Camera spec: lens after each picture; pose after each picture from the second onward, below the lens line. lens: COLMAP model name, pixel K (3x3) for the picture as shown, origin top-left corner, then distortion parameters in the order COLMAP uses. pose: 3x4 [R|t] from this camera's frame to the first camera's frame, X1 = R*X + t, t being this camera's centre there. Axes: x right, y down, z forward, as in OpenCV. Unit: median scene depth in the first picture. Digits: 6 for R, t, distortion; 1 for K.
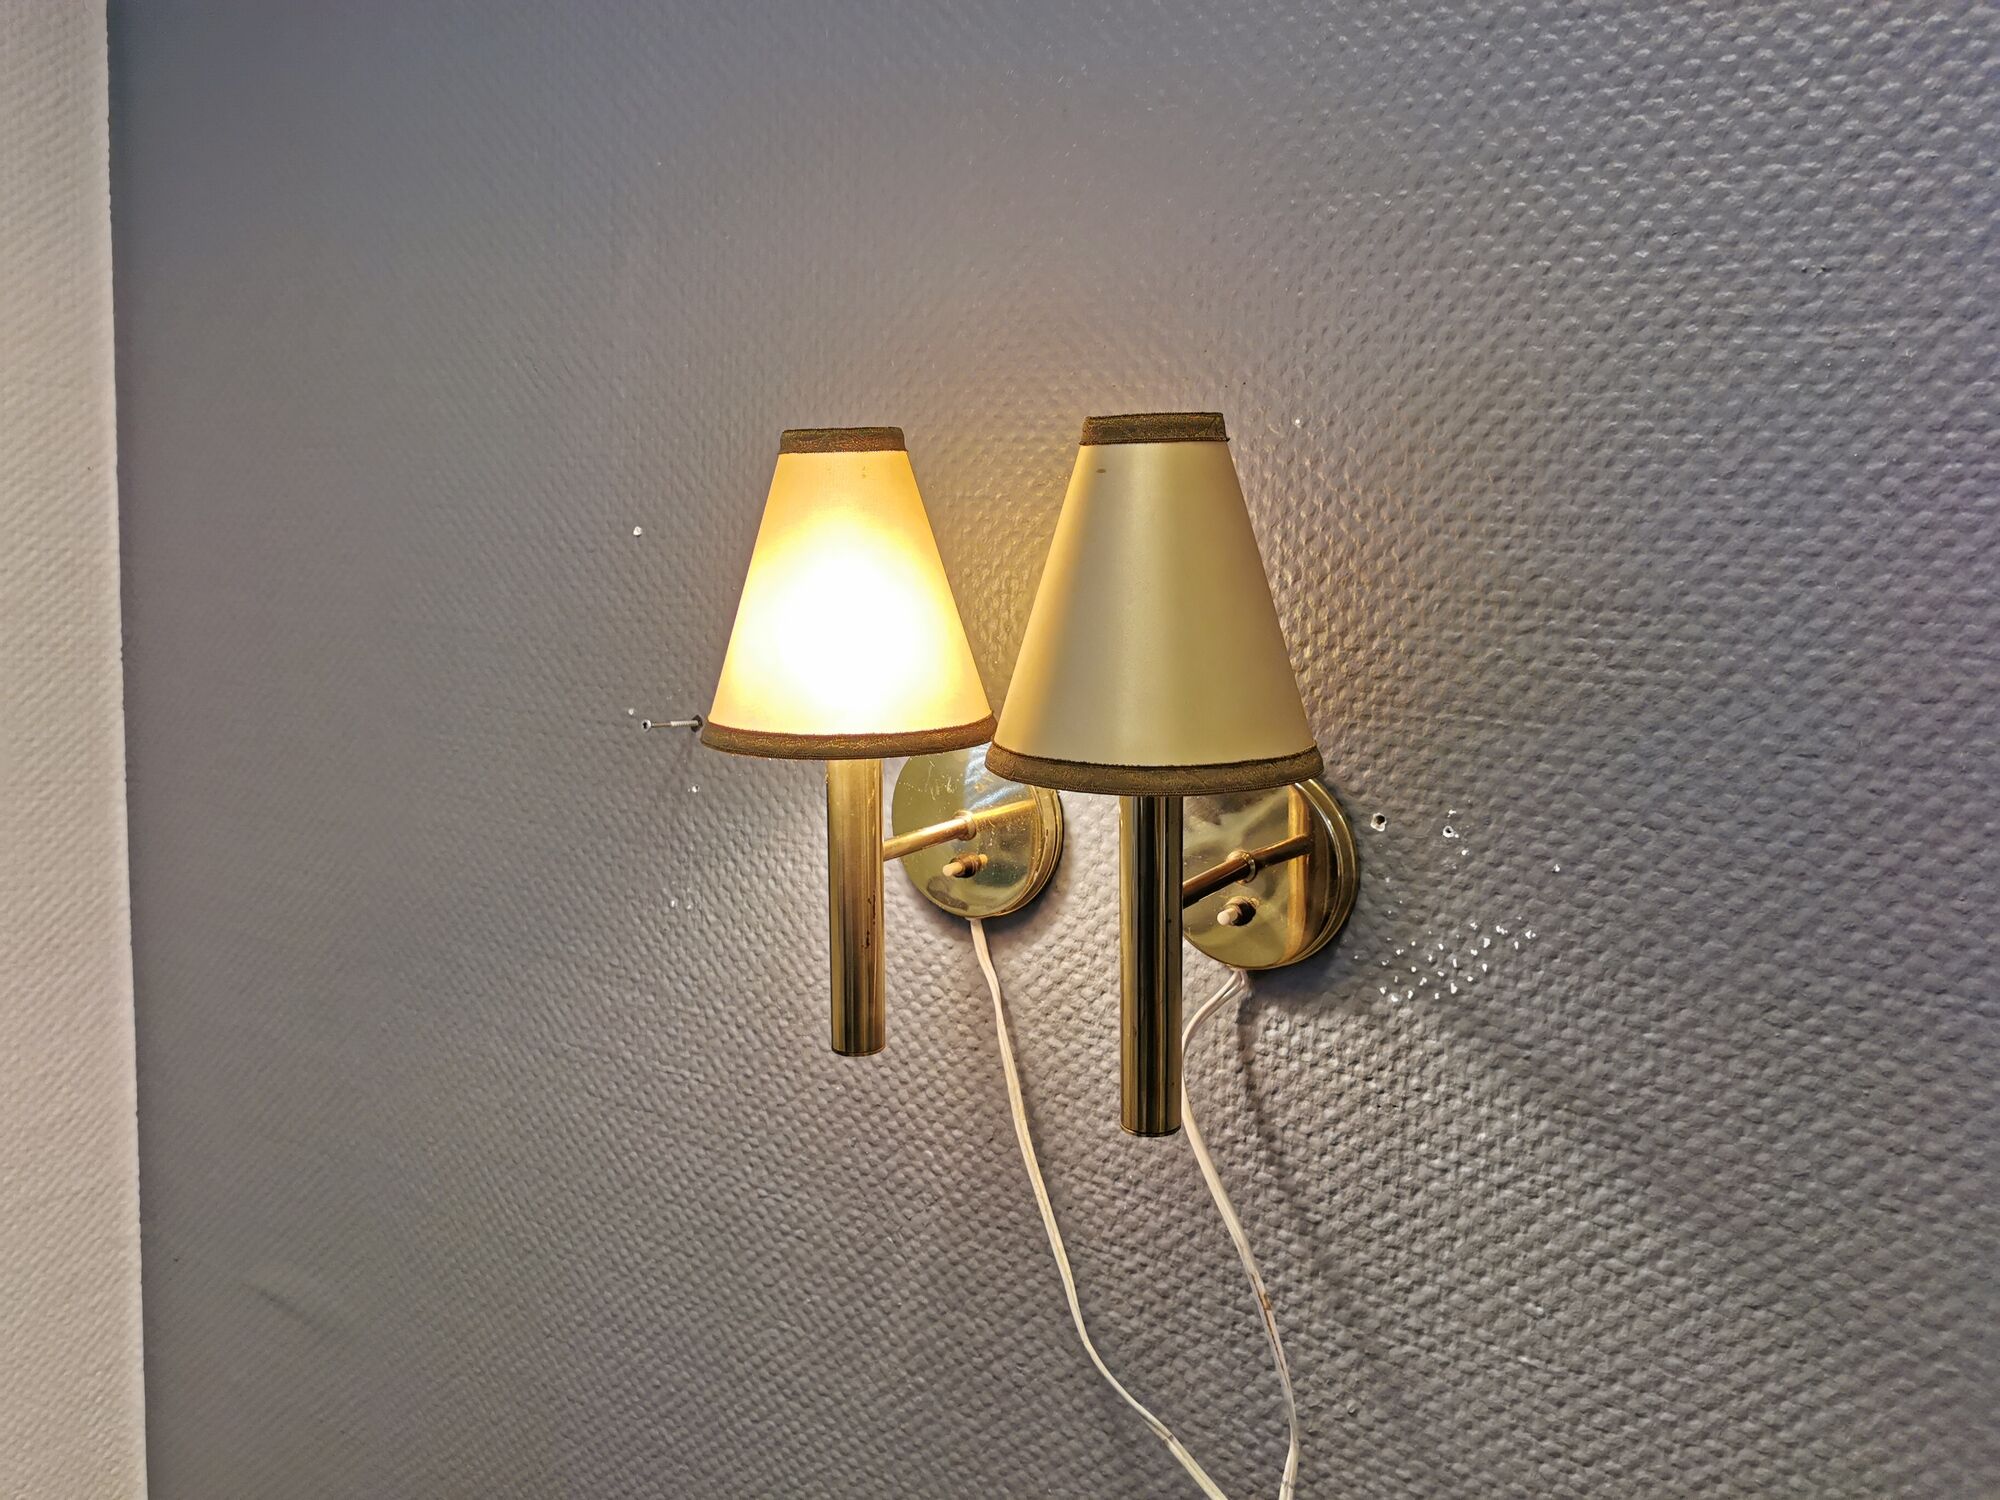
lens RADIAL K [[1585.0, 0, 1002.8], [0, 1585.0, 763.3], [0, 0, 1]] dist [0.067963, -0.112291]
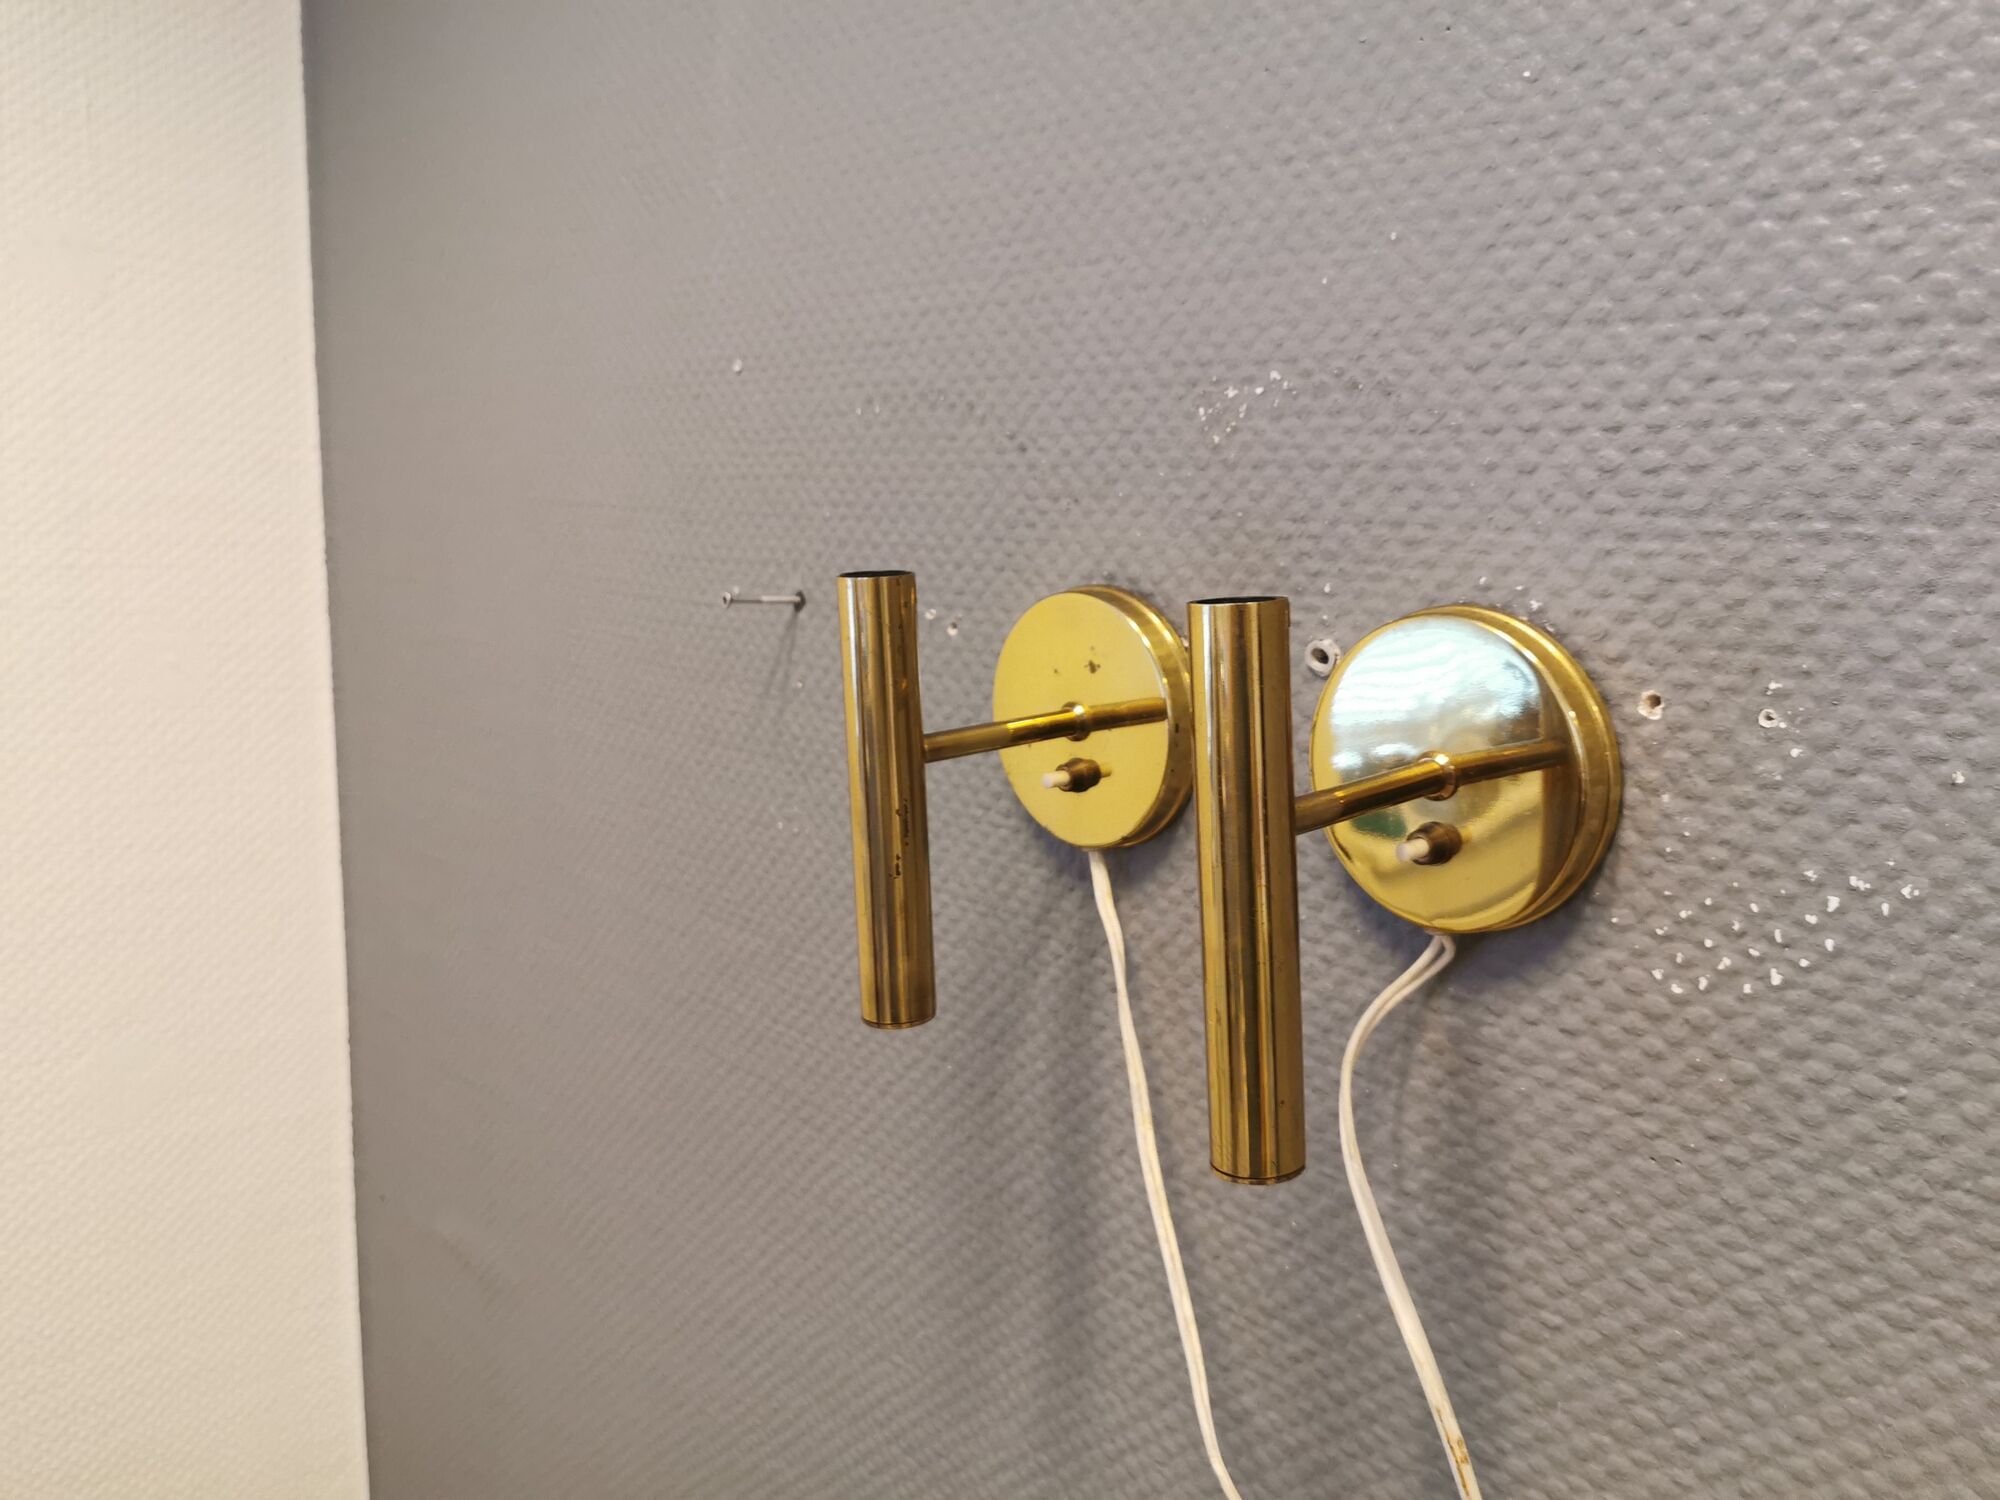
lens RADIAL K [[1585.0, 0, 1016.9], [0, 1585.0, 735.7], [0, 0, 1]] dist [0.067963, -0.112291]
pose [[0.968259, 0.010788, -0.249715, 0.151447], [-0.008581, 0.999914, 0.009927, 0.044962], [0.249801, -0.007469, 0.968268, 0.331641]]
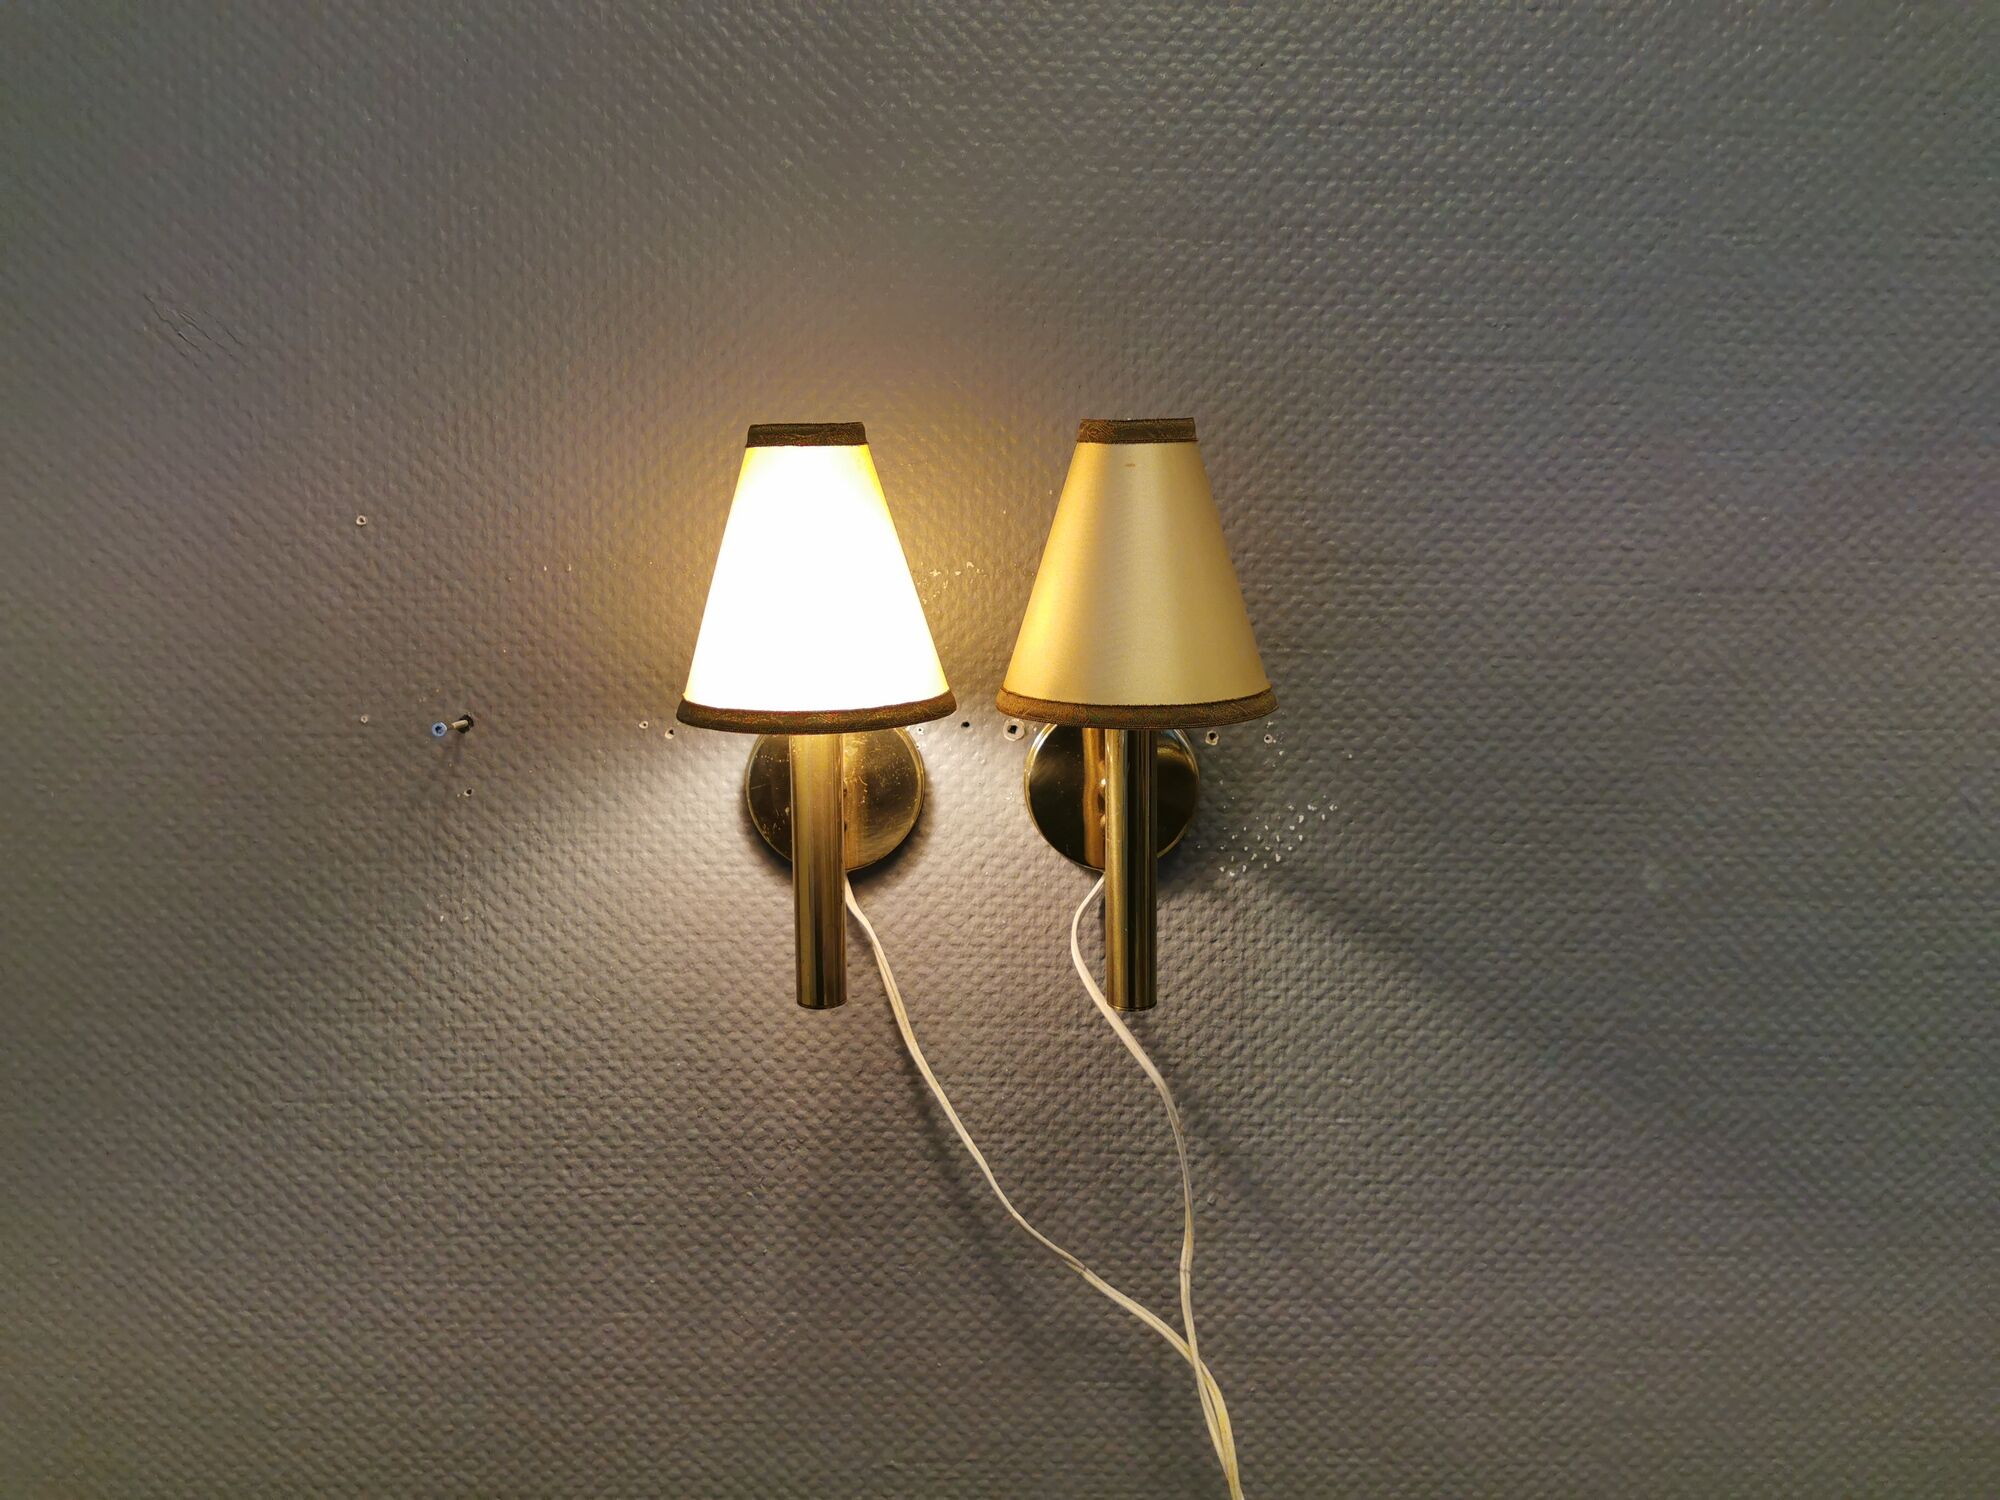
lens RADIAL K [[1585.0, 0, 1015.4], [0, 1585.0, 756.0], [0, 0, 1]] dist [0.067963, -0.112291]
pose [[0.814904, -0.111972, 0.568678, -0.615813], [0.097881, 0.993656, 0.055389, -0.034644], [-0.571272, 0.010526, 0.820693, 0.048464]]
